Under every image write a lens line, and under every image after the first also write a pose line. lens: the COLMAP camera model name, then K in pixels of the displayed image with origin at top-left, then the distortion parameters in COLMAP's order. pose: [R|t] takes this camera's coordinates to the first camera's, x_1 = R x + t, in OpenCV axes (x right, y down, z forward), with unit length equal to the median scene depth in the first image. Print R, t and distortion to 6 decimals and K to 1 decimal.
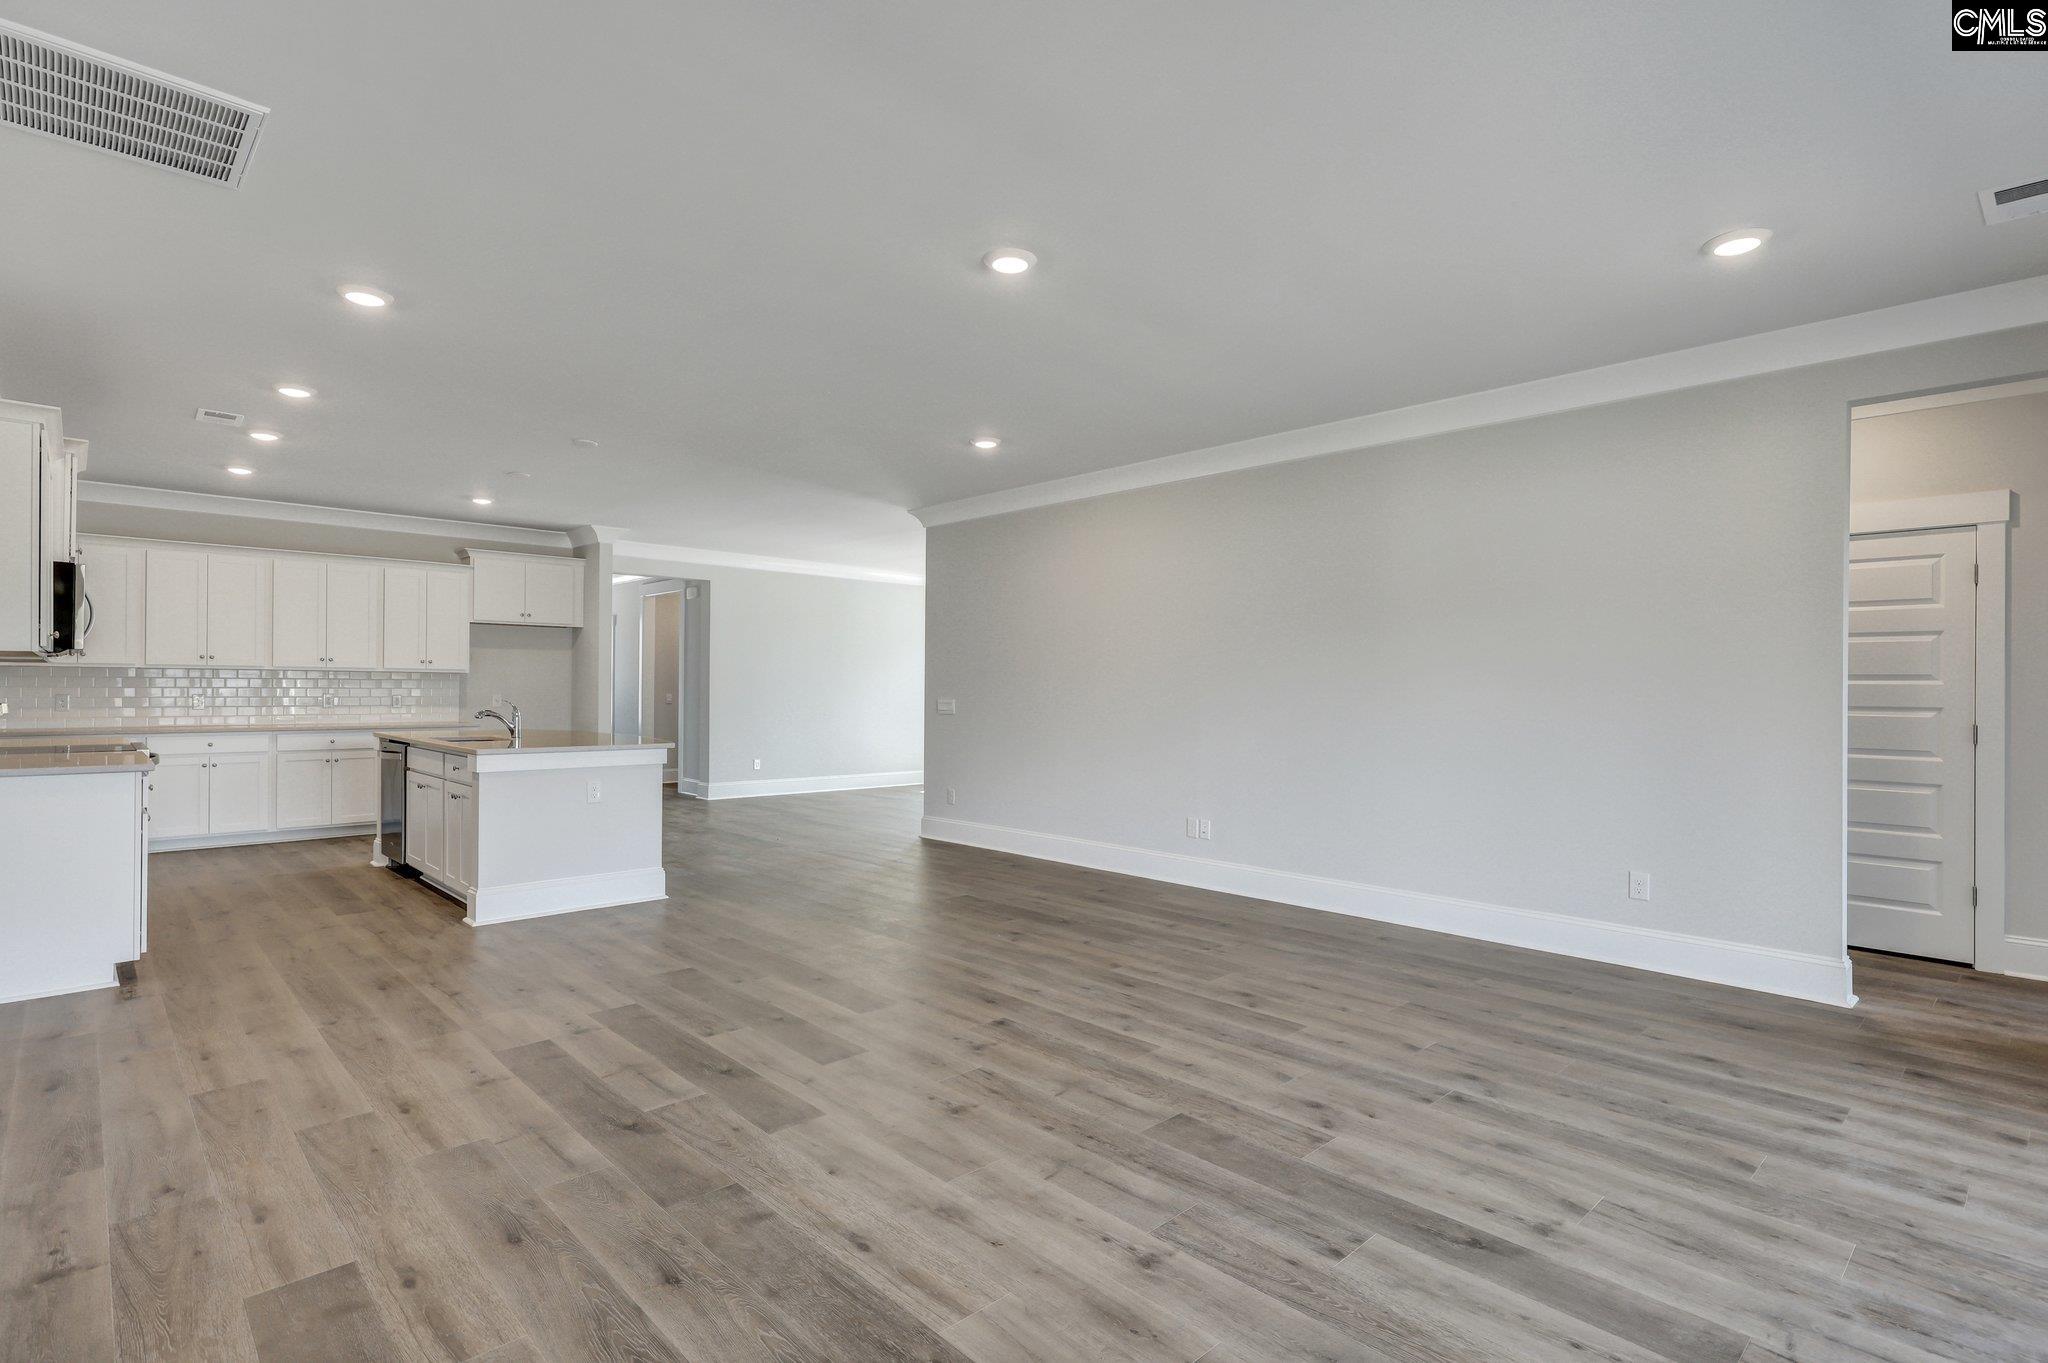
lens RADIAL K [[1001.9, 0, 1038.9], [0, 1001.9, 680.6], [0, 0, 1]] dist [-0.005123, -0.001897]
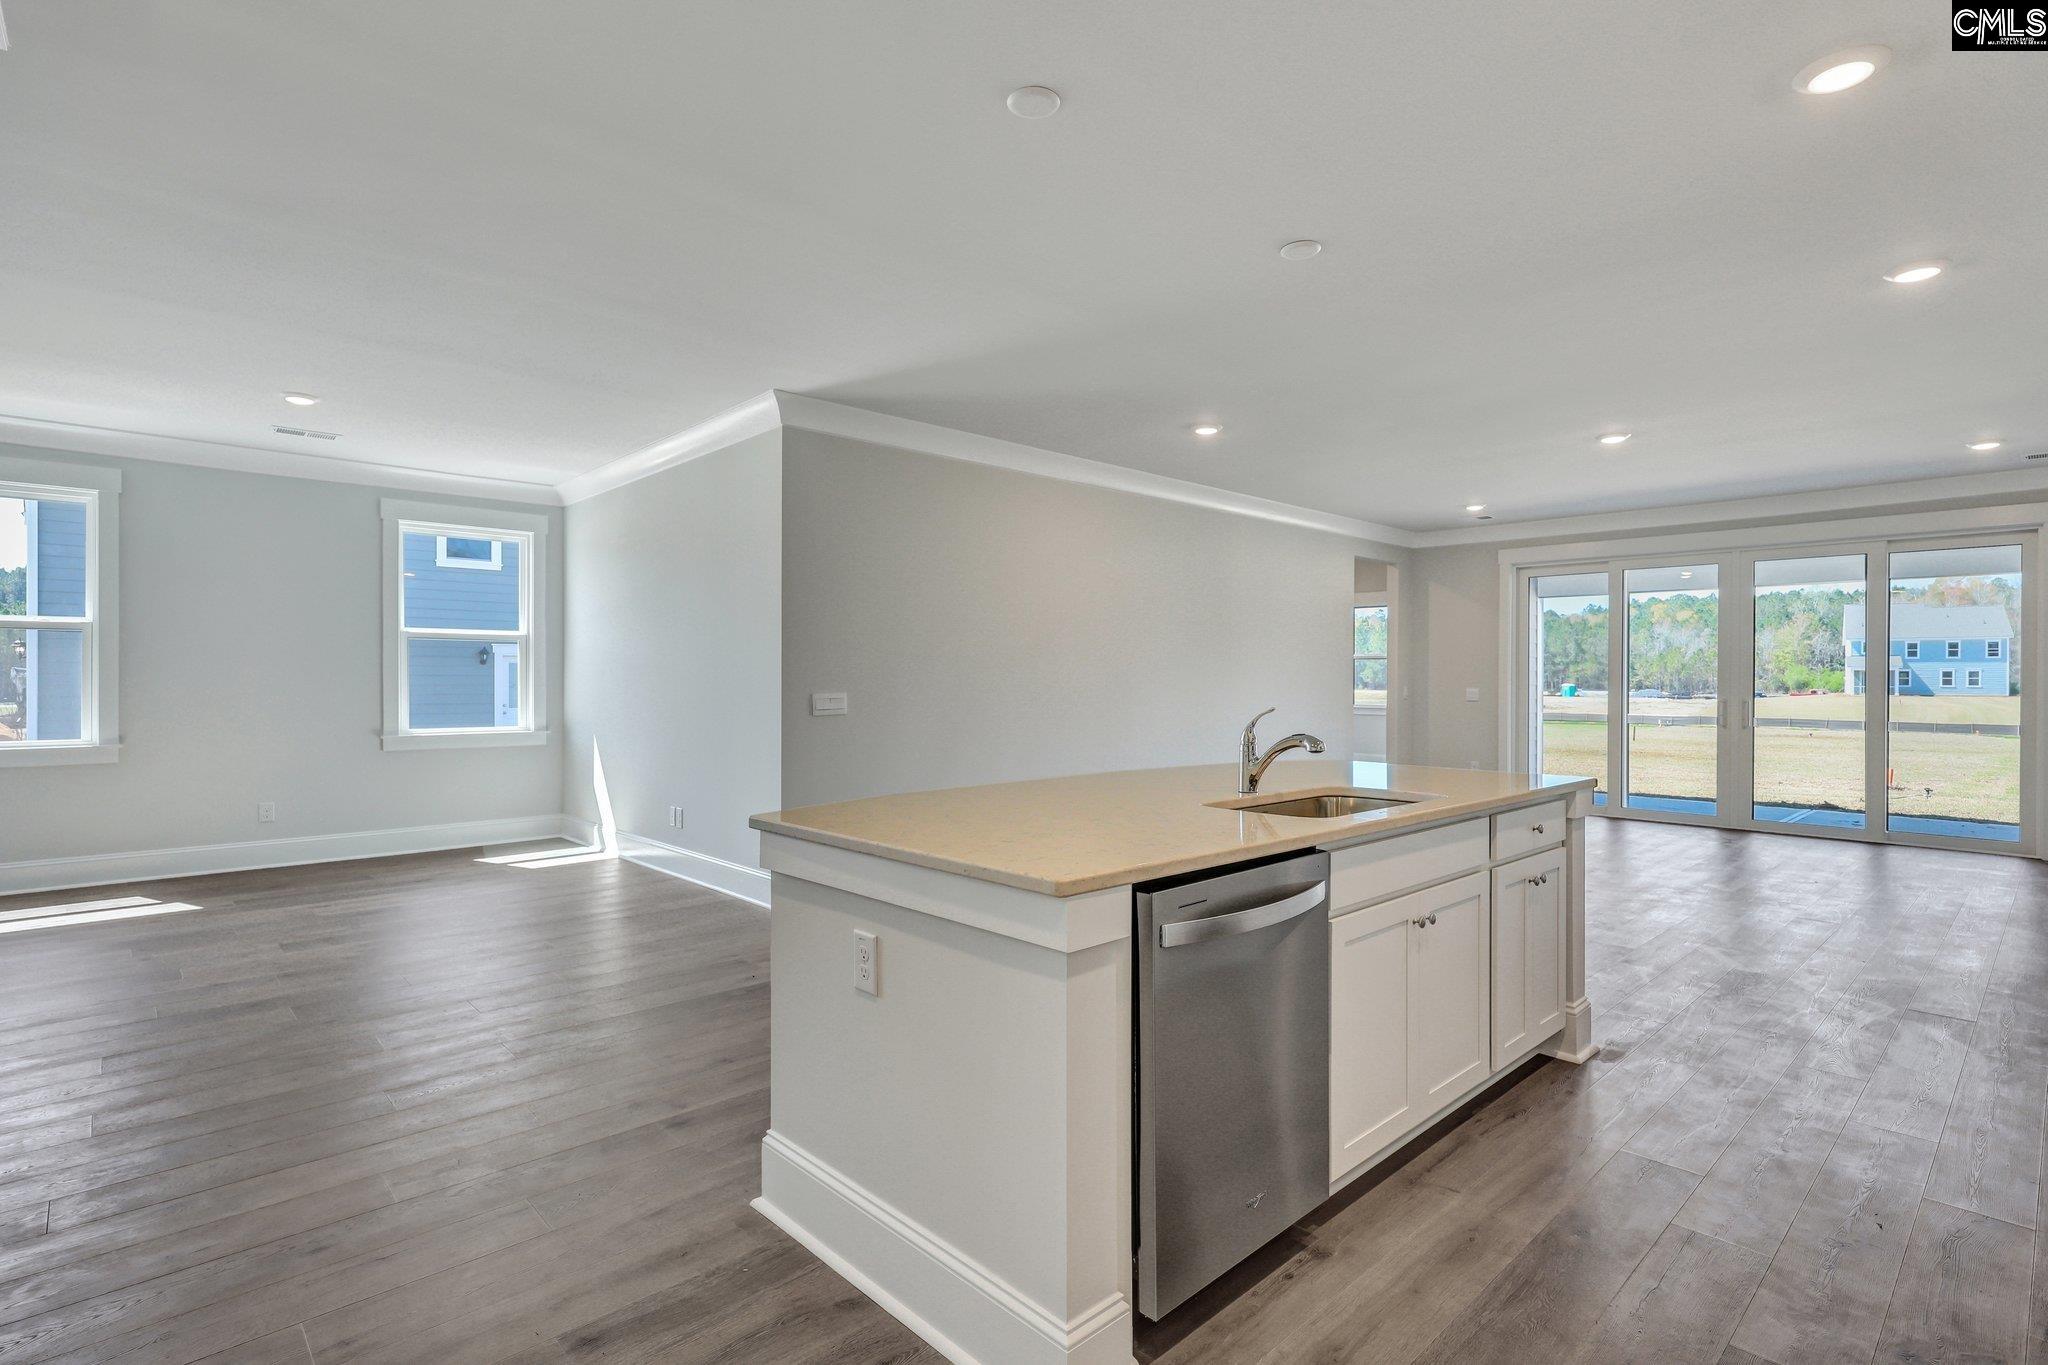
lens RADIAL K [[1001.9, 0, 1014.8], [0, 1001.9, 688.4], [0, 0, 1]] dist [-0.005123, -0.001897]
pose [[0.019479, -0.019114, 0.999628, -1.884068], [-0.012431, 0.999735, 0.019358, 0.001000], [-0.999733, -0.012804, 0.019236, 2.102970]]
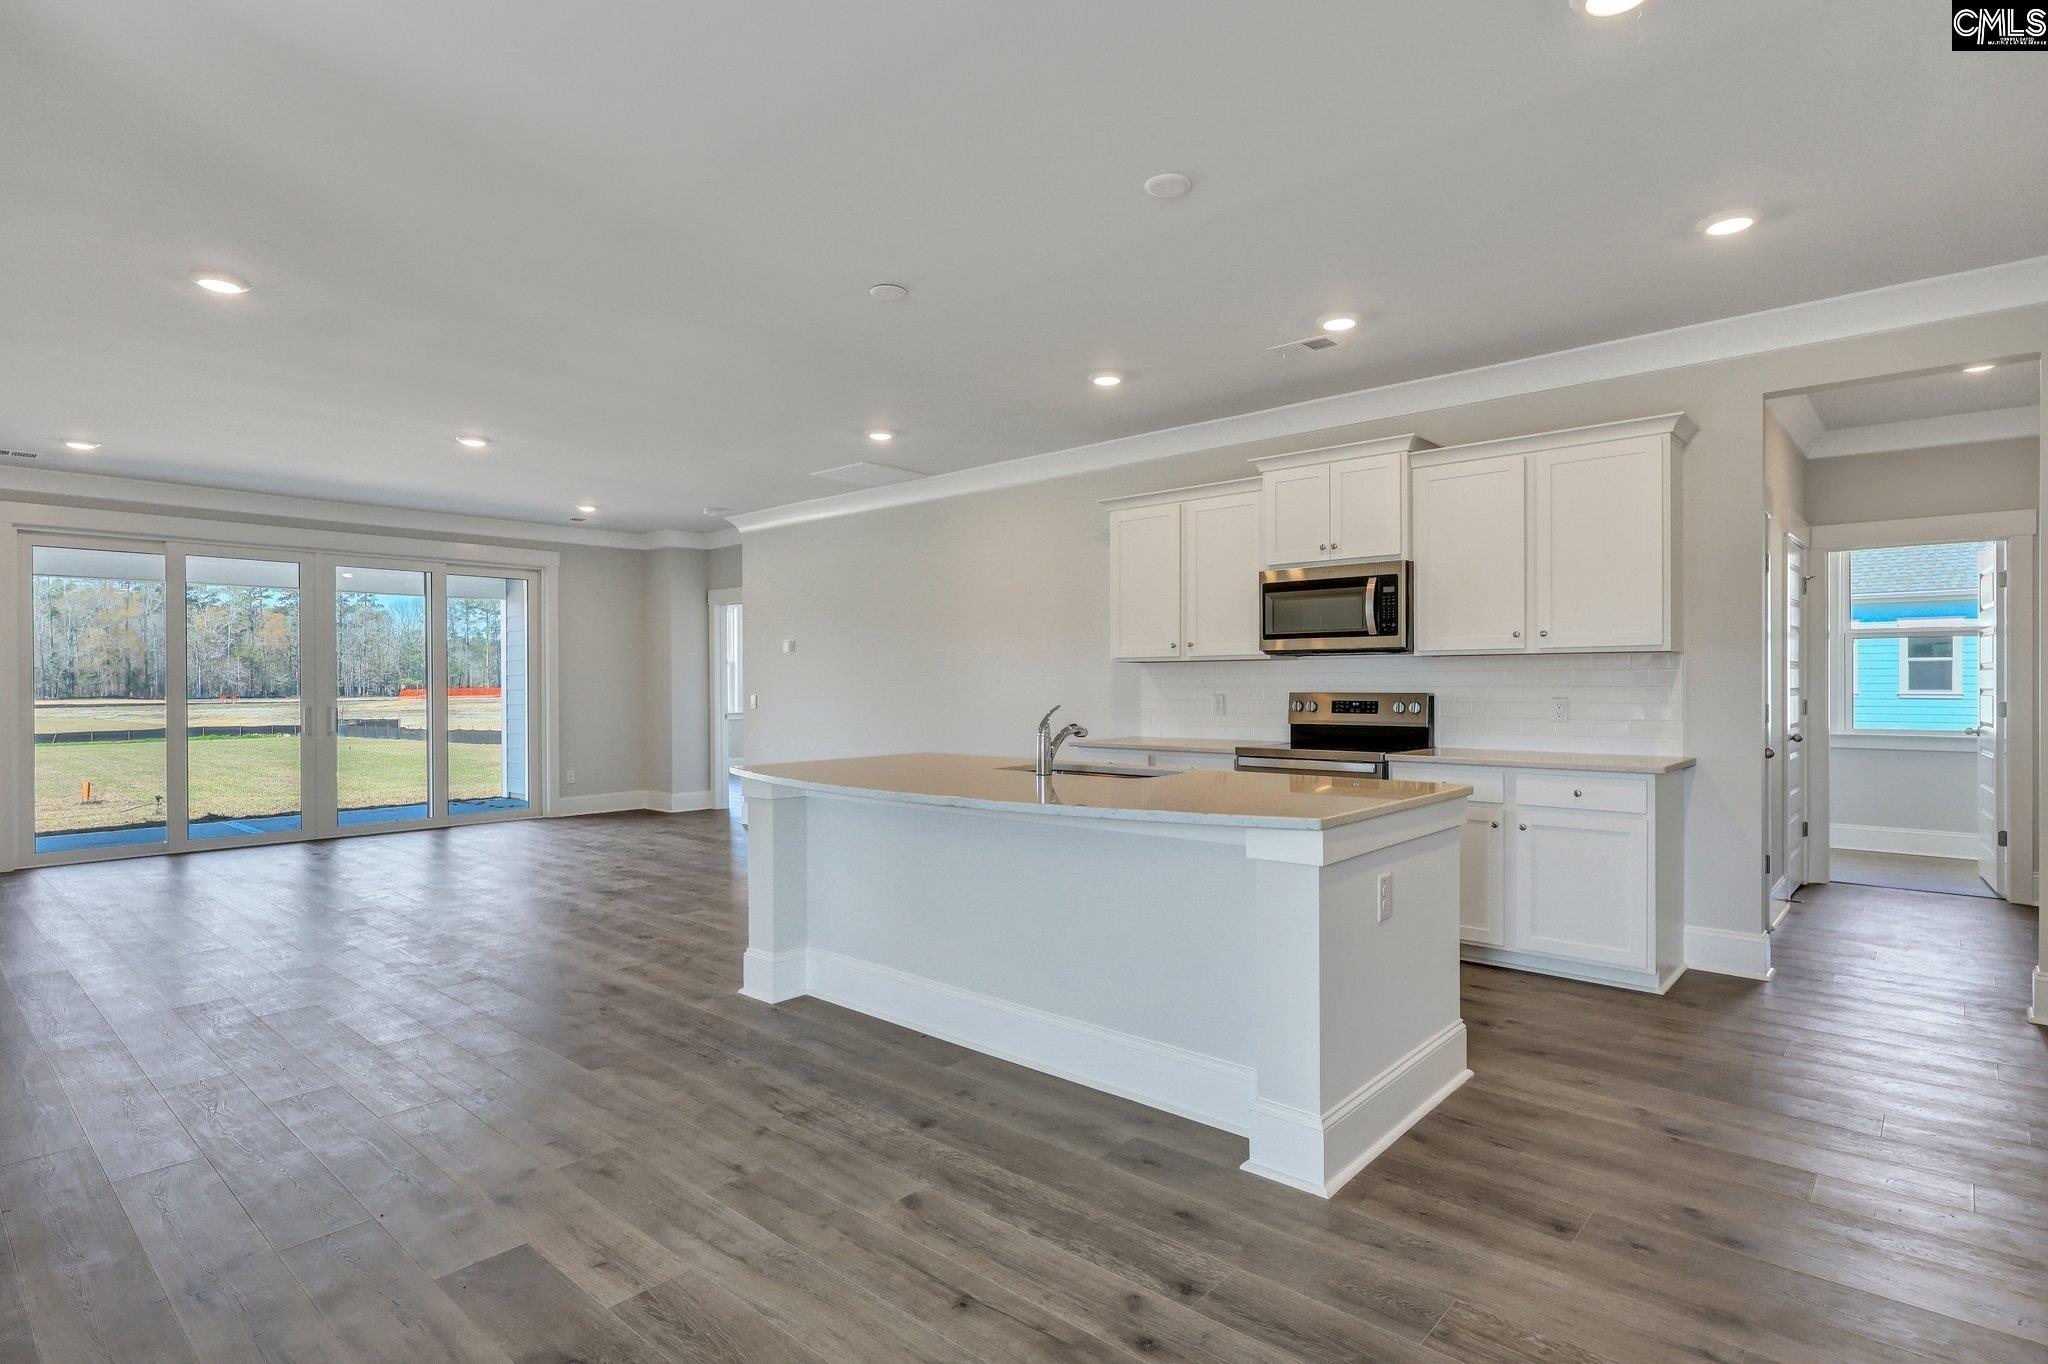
lens RADIAL K [[1041.9, 0, 1052.2], [0, 1041.9, 697.2], [0, 0, 1]] dist [0.010303, 0.000613]
pose [[-0.996093, -0.002850, -0.088267, -0.913015], [-0.003060, 0.999993, 0.002247, 0.023879], [0.088260, 0.002508, -0.996094, 3.035623]]
